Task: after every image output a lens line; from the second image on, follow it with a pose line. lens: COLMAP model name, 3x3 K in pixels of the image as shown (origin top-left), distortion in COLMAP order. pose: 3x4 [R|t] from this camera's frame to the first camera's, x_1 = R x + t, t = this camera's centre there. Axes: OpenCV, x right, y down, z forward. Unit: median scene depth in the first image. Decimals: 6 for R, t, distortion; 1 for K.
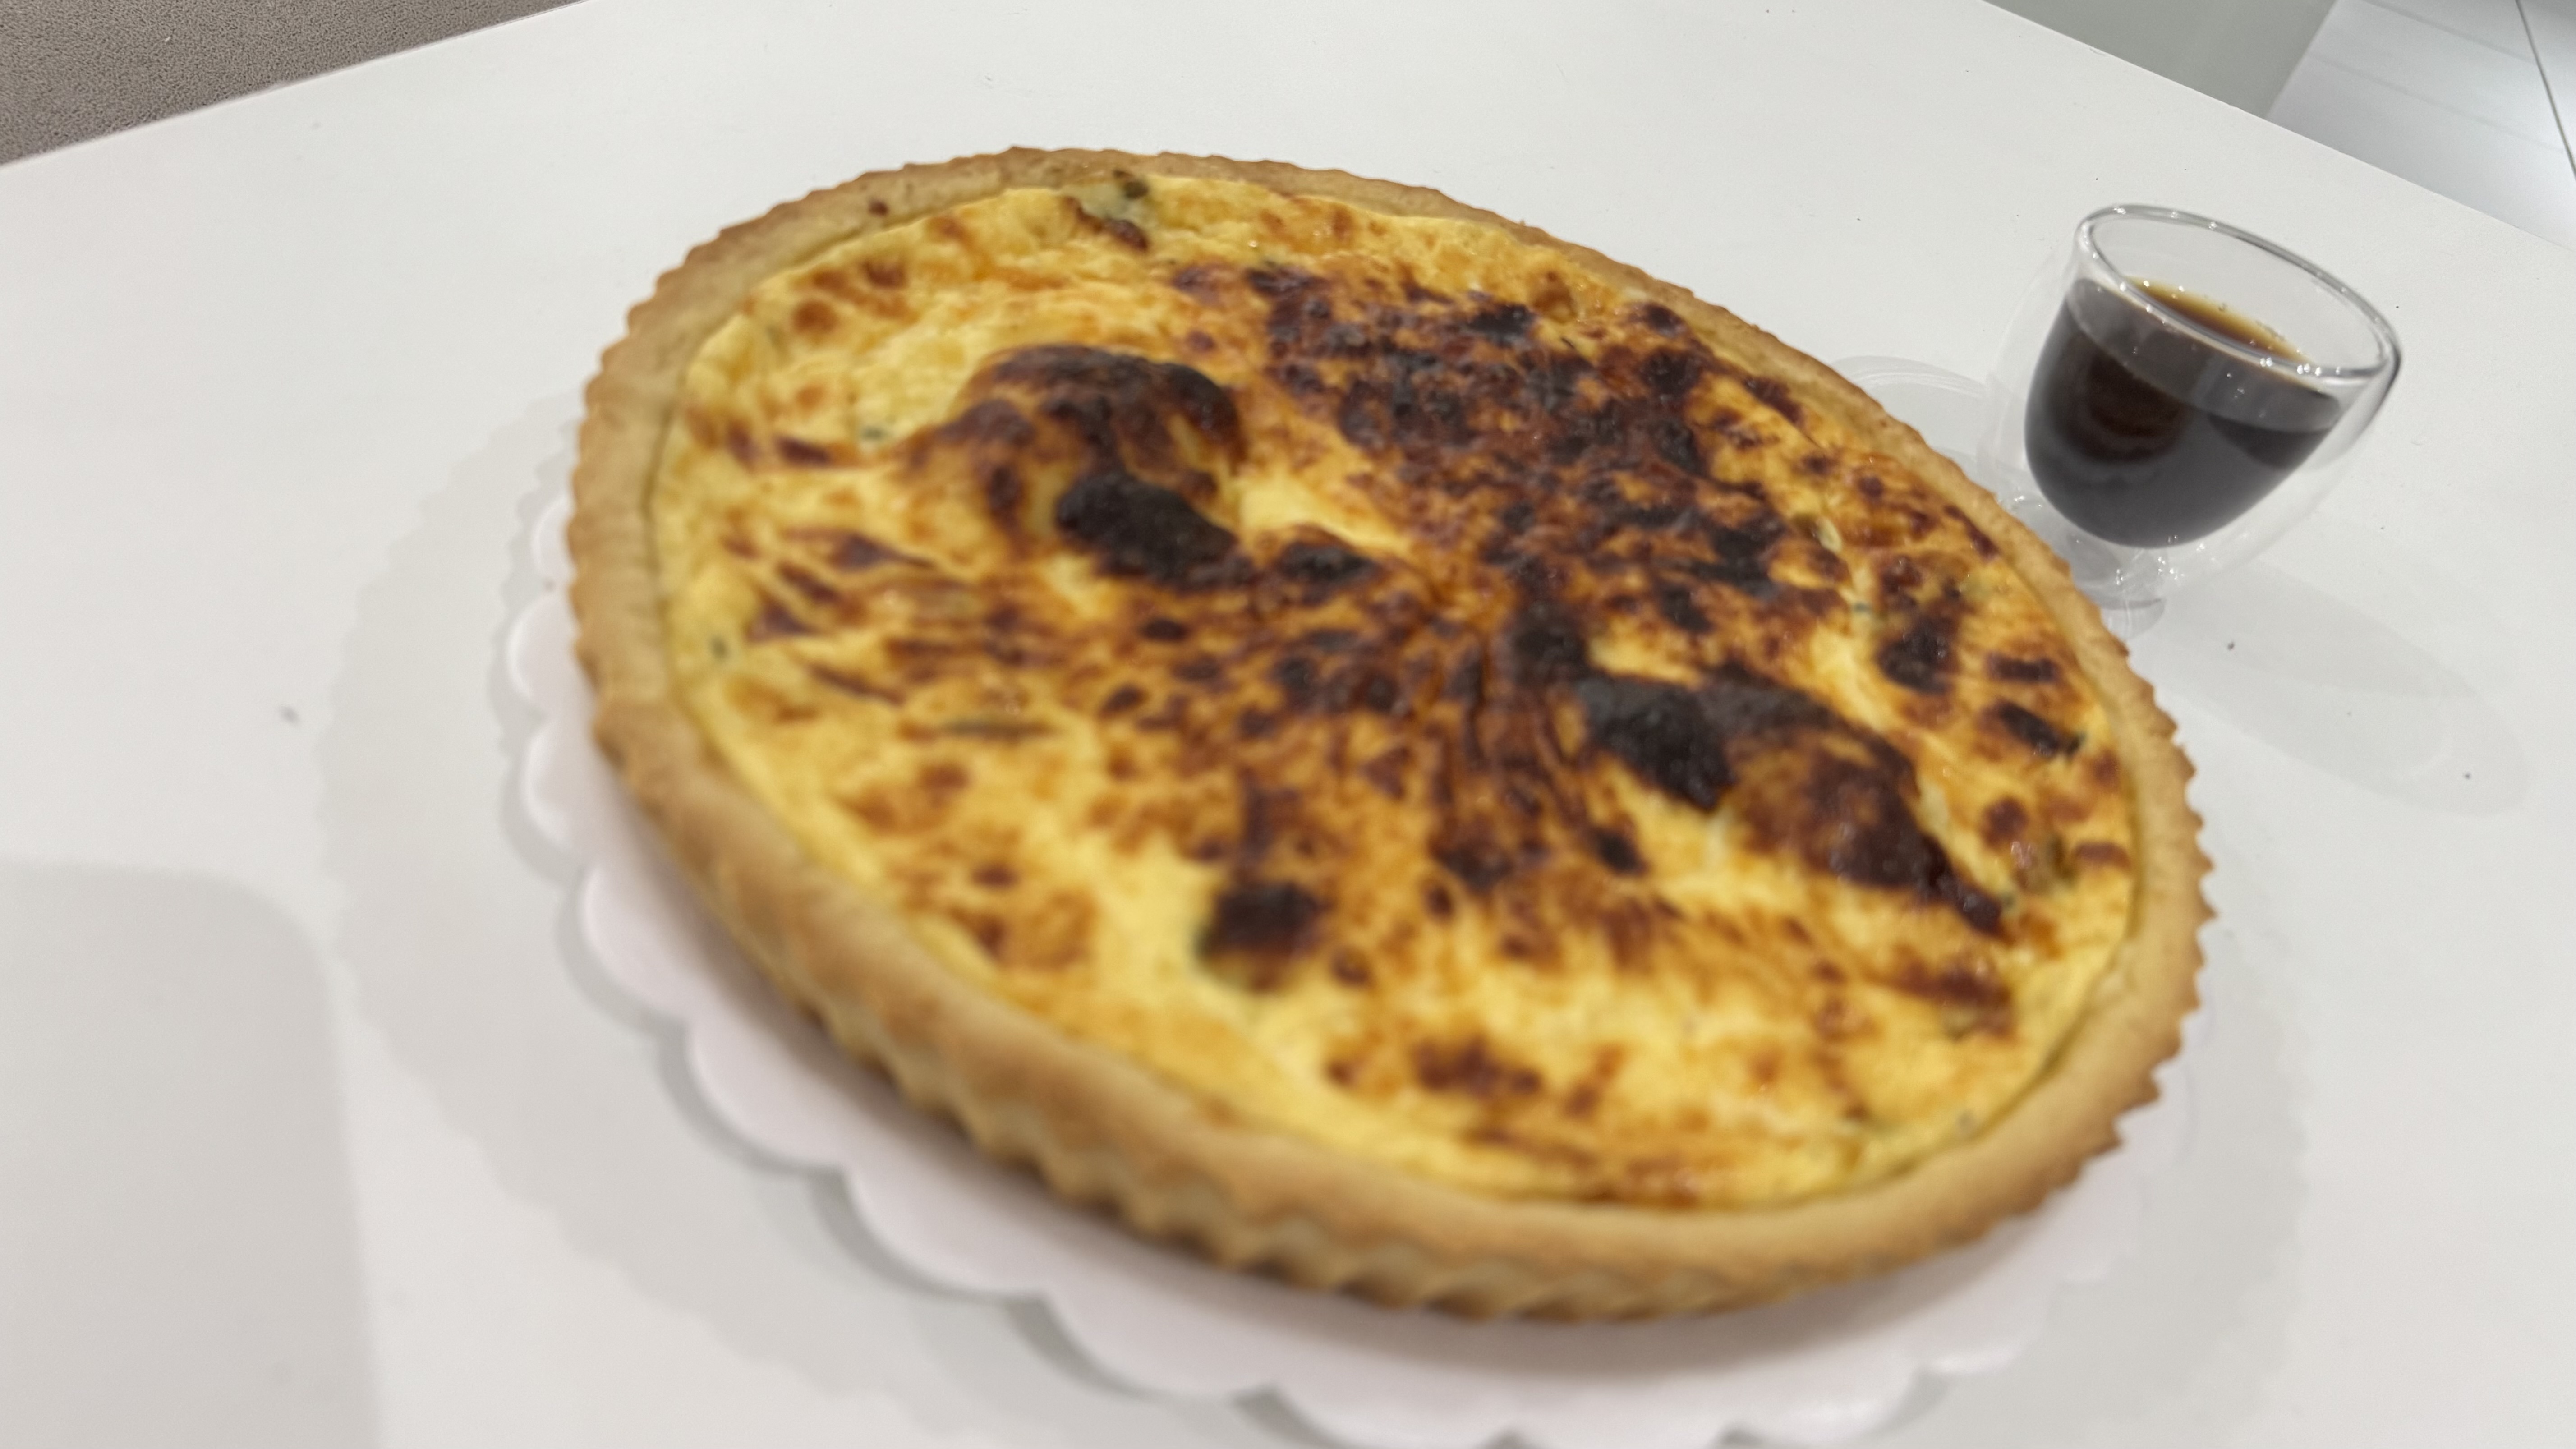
lens RADIAL K [[1882.4, 0, 1288.0], [0, 1882.4, 724.5], [0, 0, 1]] dist [0.199204, -0.559672]
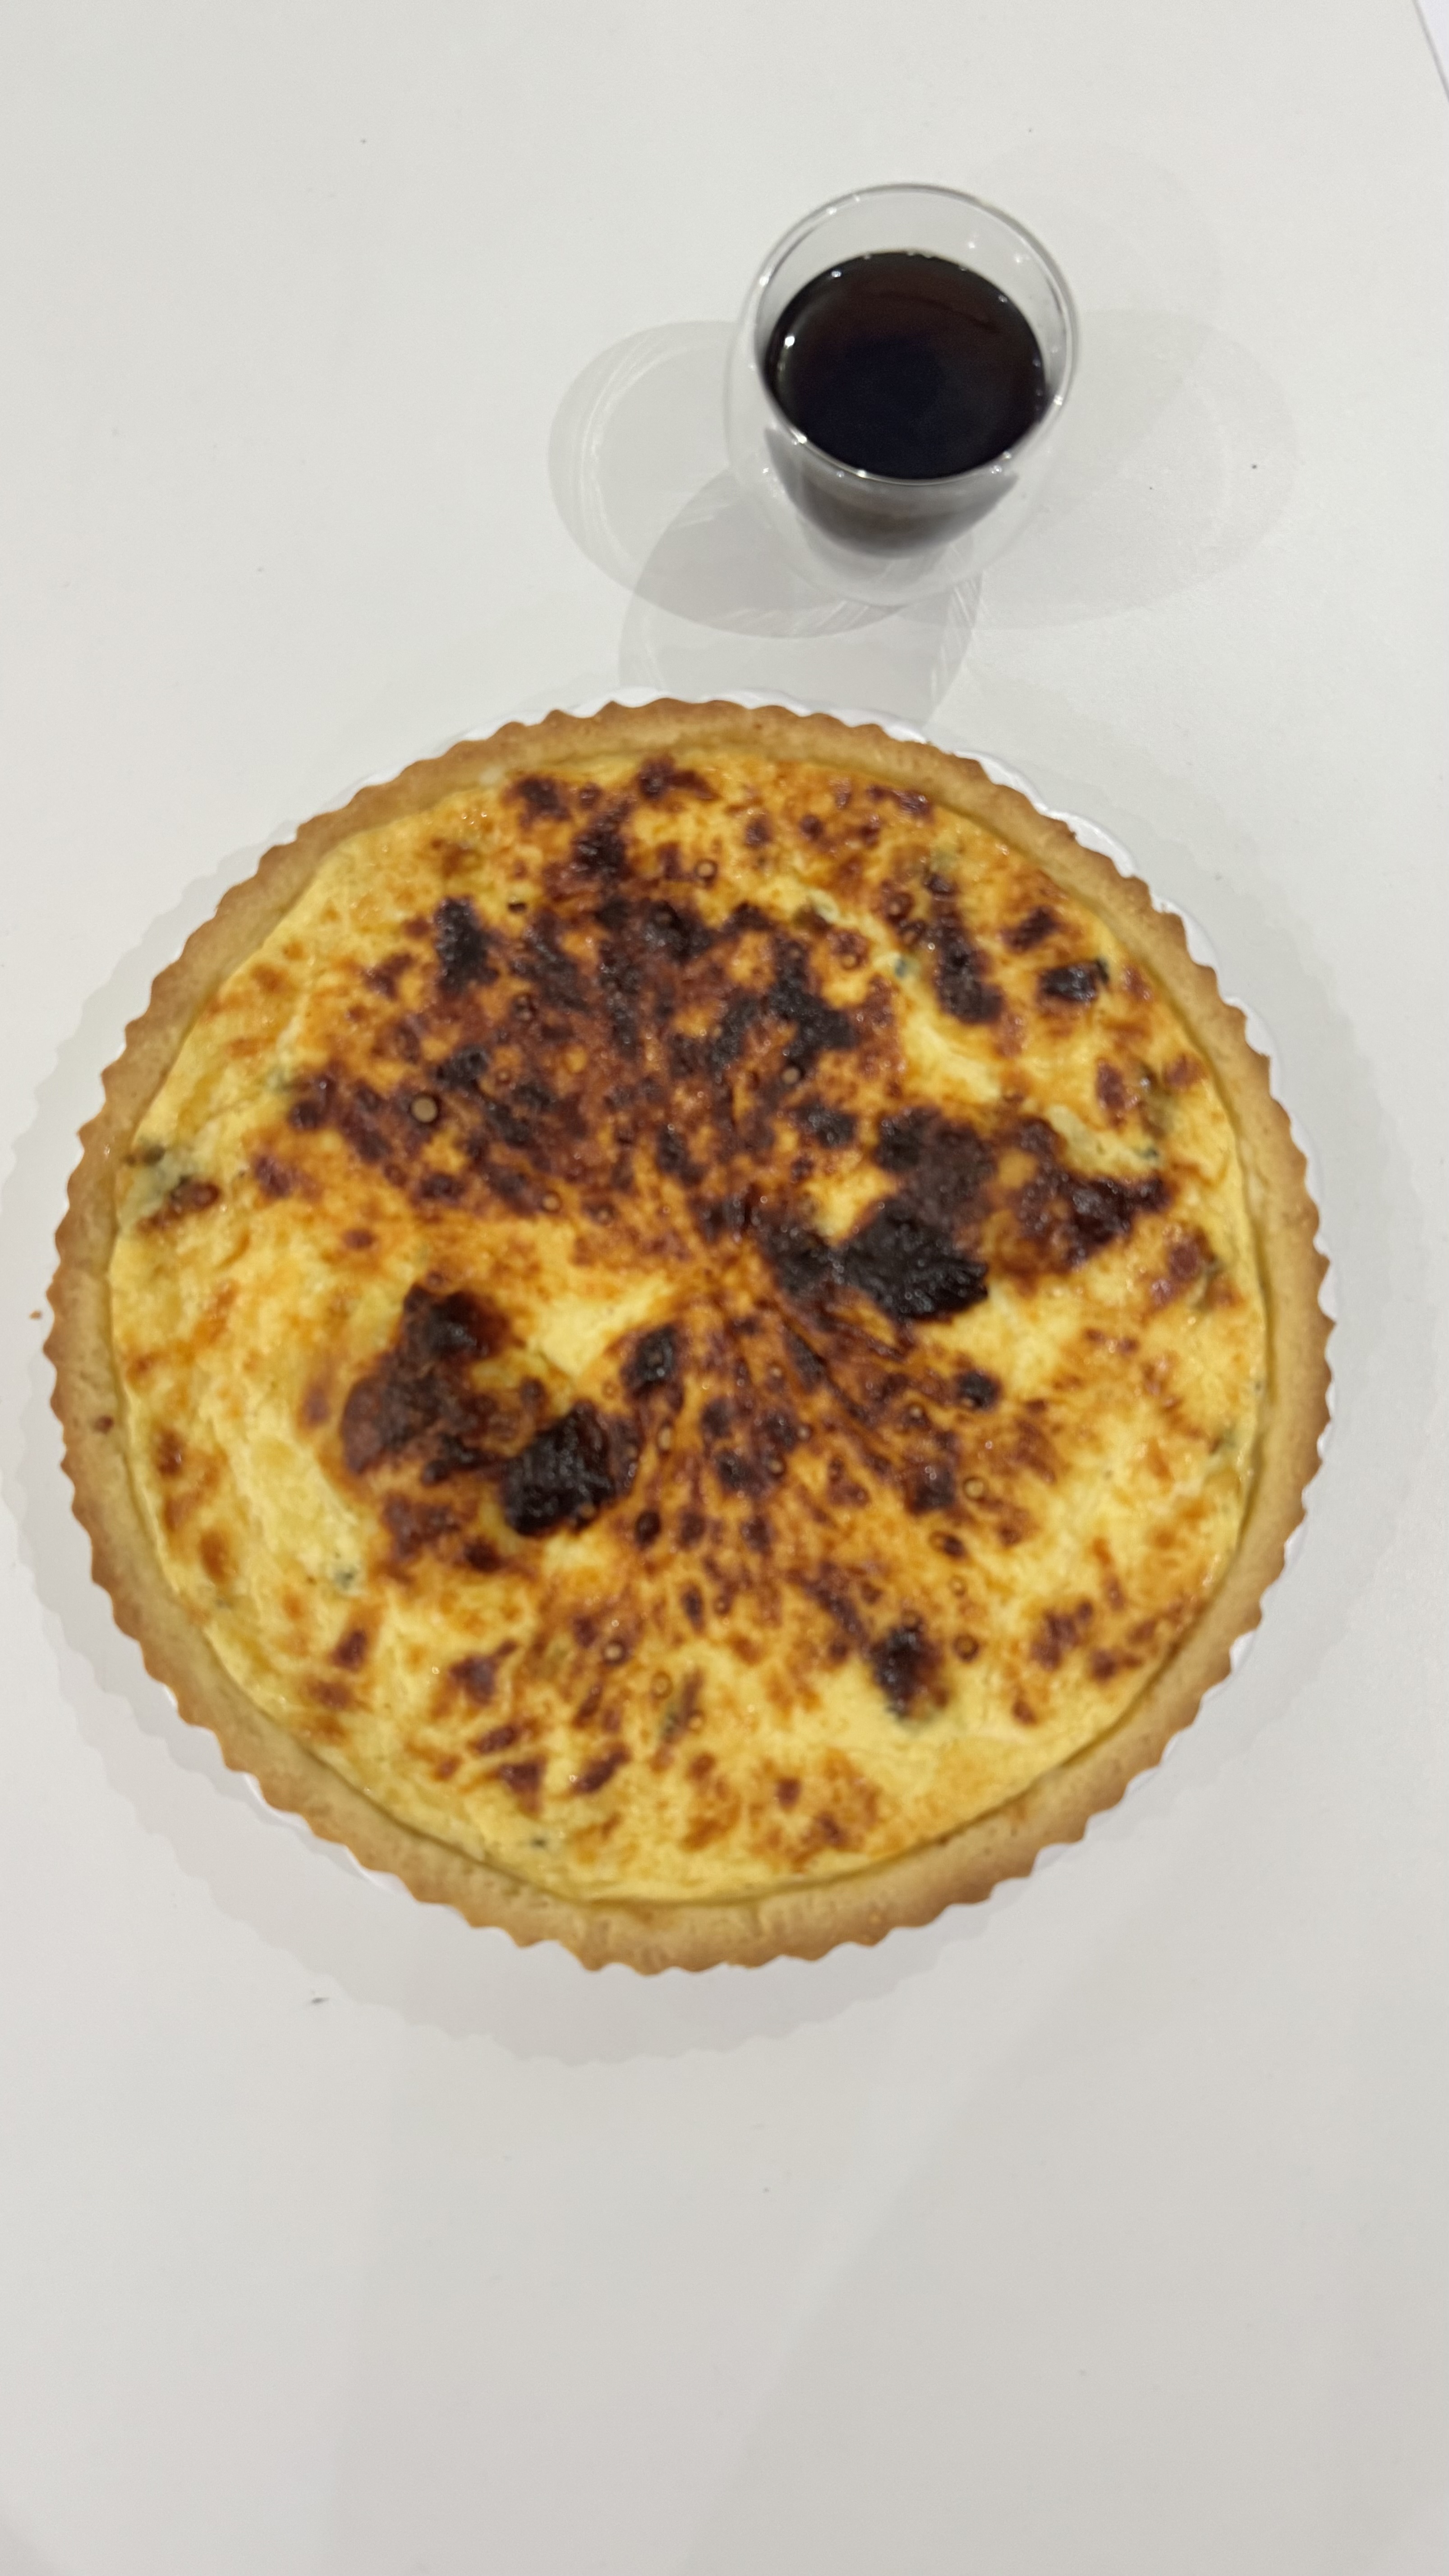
lens RADIAL K [[1882.4, 0, 724.5], [0, 1882.4, 1288.0], [0, 0, 1]] dist [0.199204, -0.559672]
pose [[0.673271, -0.727482, -0.132201, 0.268212], [0.568249, 0.394697, 0.722016, -1.033279], [-0.473074, -0.561235, 0.679129, 0.136421]]
